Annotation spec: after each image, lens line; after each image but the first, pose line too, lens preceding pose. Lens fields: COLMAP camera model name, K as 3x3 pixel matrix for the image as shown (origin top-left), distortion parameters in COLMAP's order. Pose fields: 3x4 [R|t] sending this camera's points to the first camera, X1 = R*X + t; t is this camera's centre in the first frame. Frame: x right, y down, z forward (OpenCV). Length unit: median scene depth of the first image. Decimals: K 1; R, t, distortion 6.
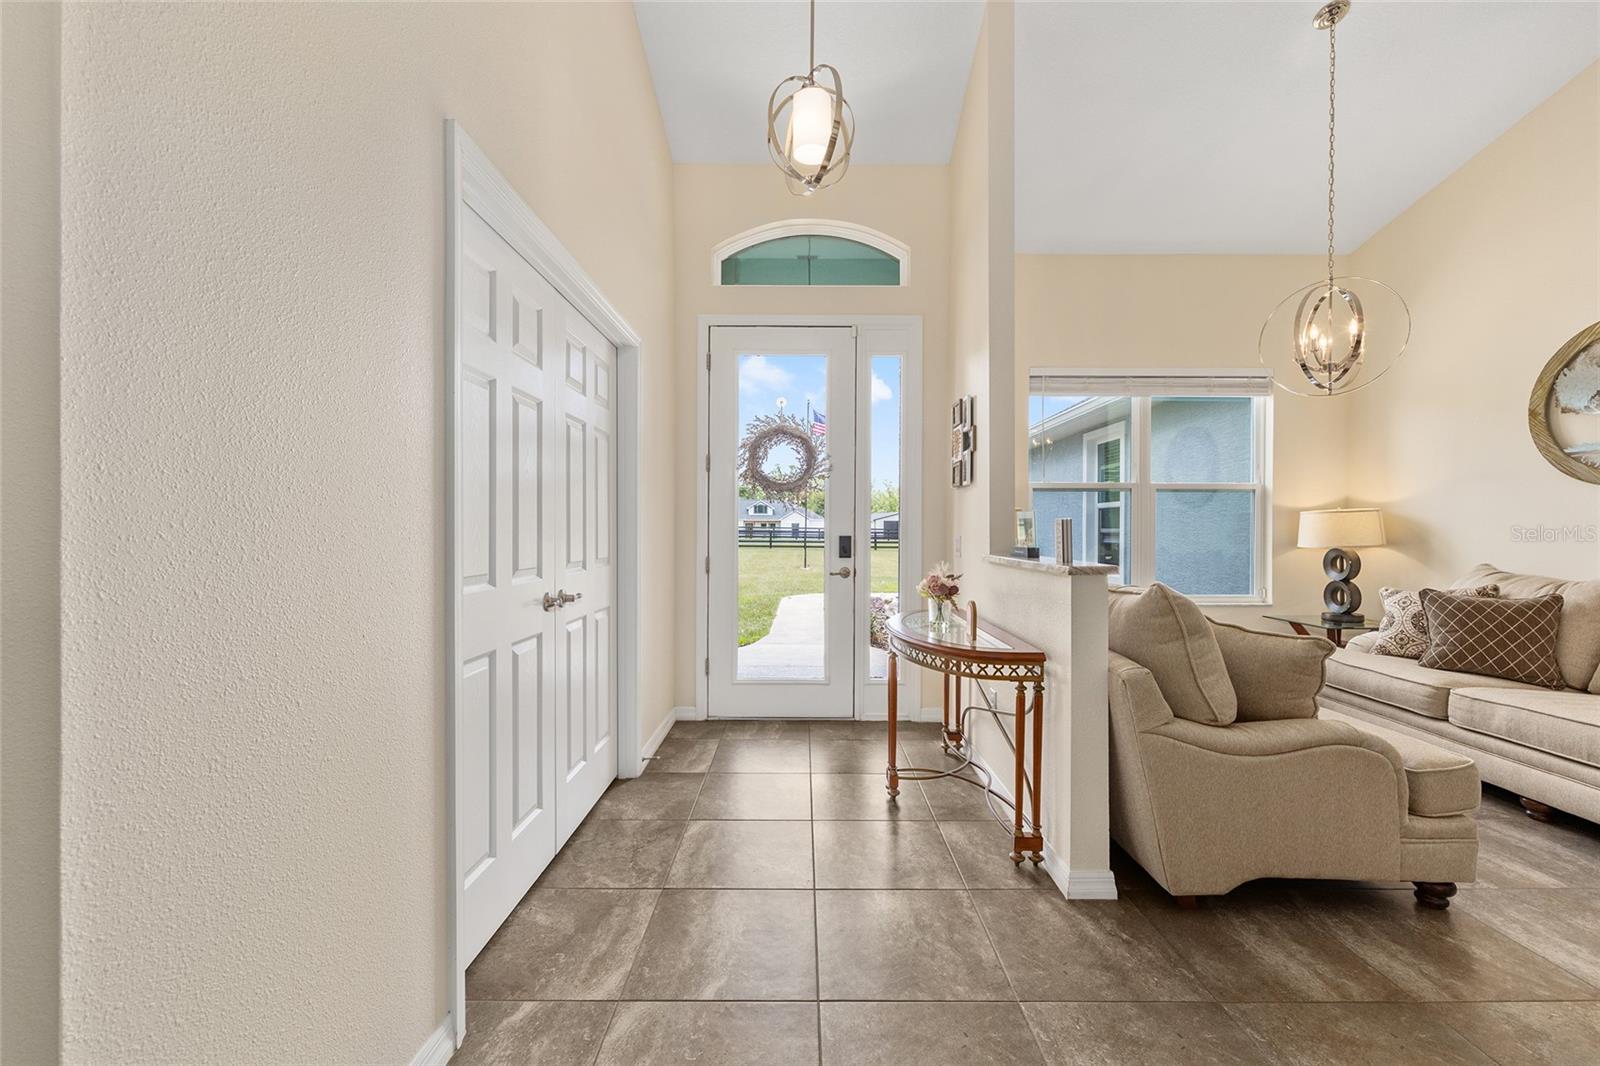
lens RADIAL K [[644.8, 0, 797.4], [0, 644.8, 532.8], [0, 0, 1]] dist [-0.001140, 0.001055]
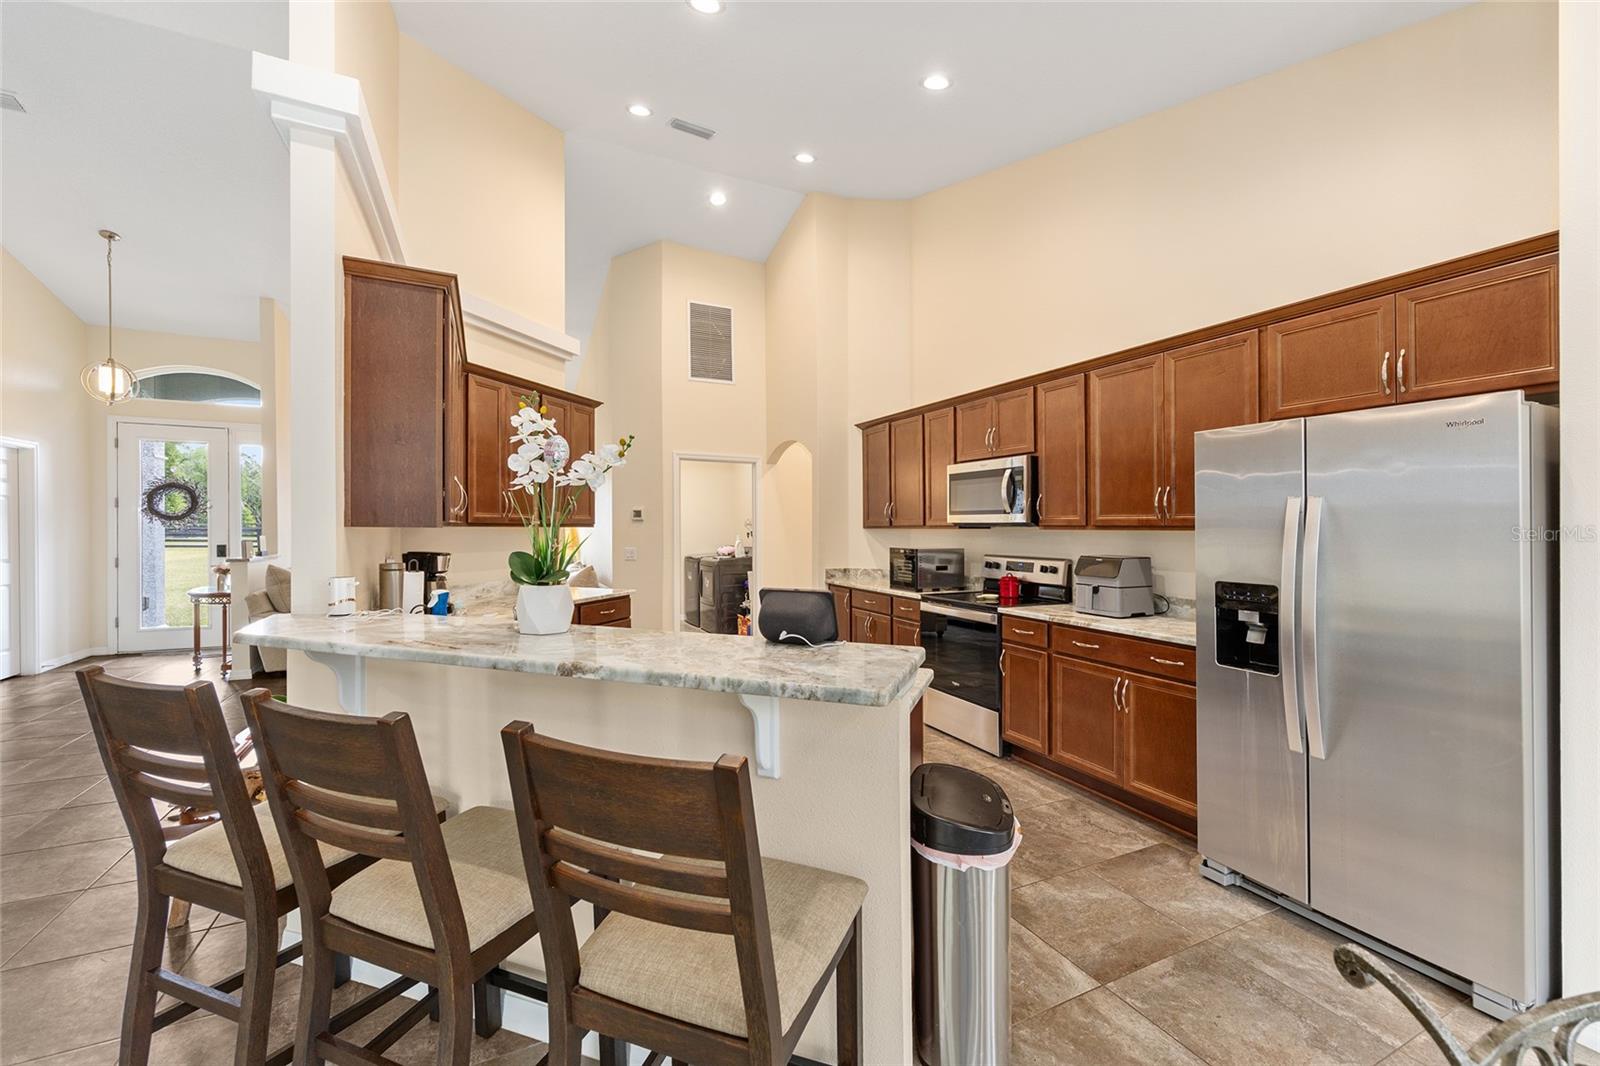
lens RADIAL K [[644.8, 0, 800.3], [0, 644.8, 534.7], [0, 0, 1]] dist [-0.001140, 0.001055]
pose [[0.899662, -0.001497, 0.436584, 0.937691], [-0.002060, 0.999968, 0.007675, -0.050989], [-0.436582, -0.007804, 0.899631, -1.680854]]
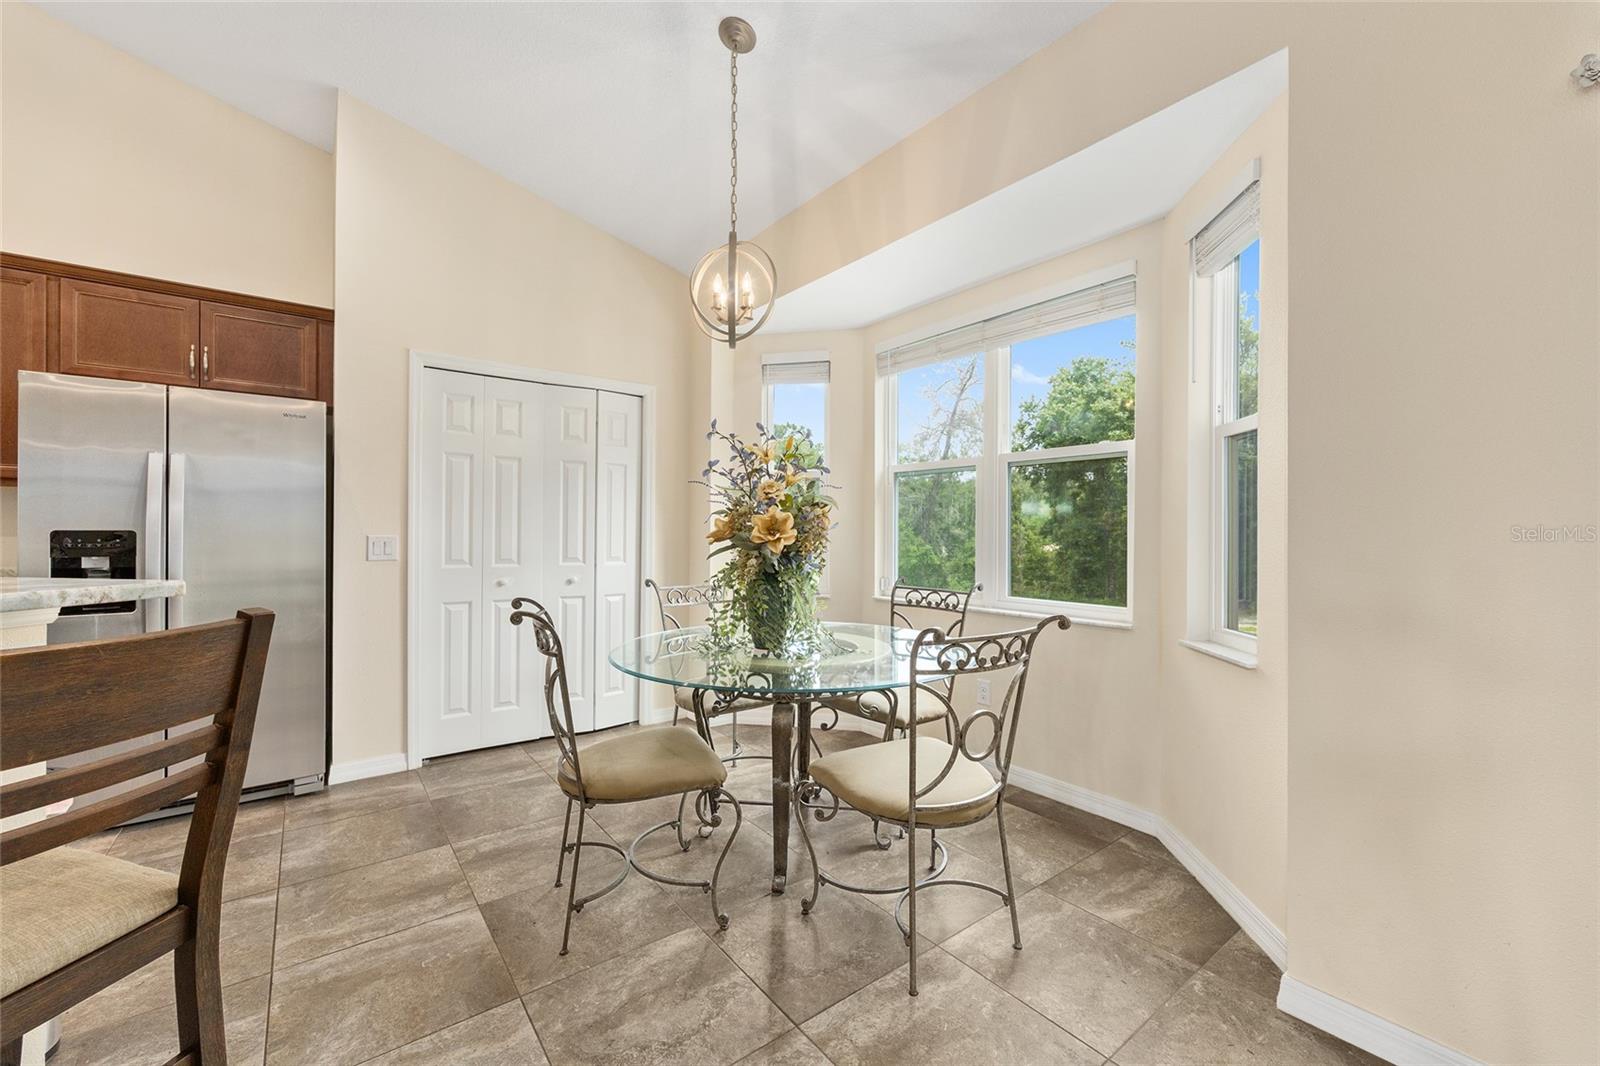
lens RADIAL K [[644.8, 0, 810.1], [0, 644.8, 530.2], [0, 0, 1]] dist [-0.001140, 0.001055]
pose [[-0.613762, -0.003596, 0.789483, 0.578771], [-0.002575, 0.999993, 0.002553, 0.007048], [-0.789487, -0.000466, -0.613767, -1.431859]]
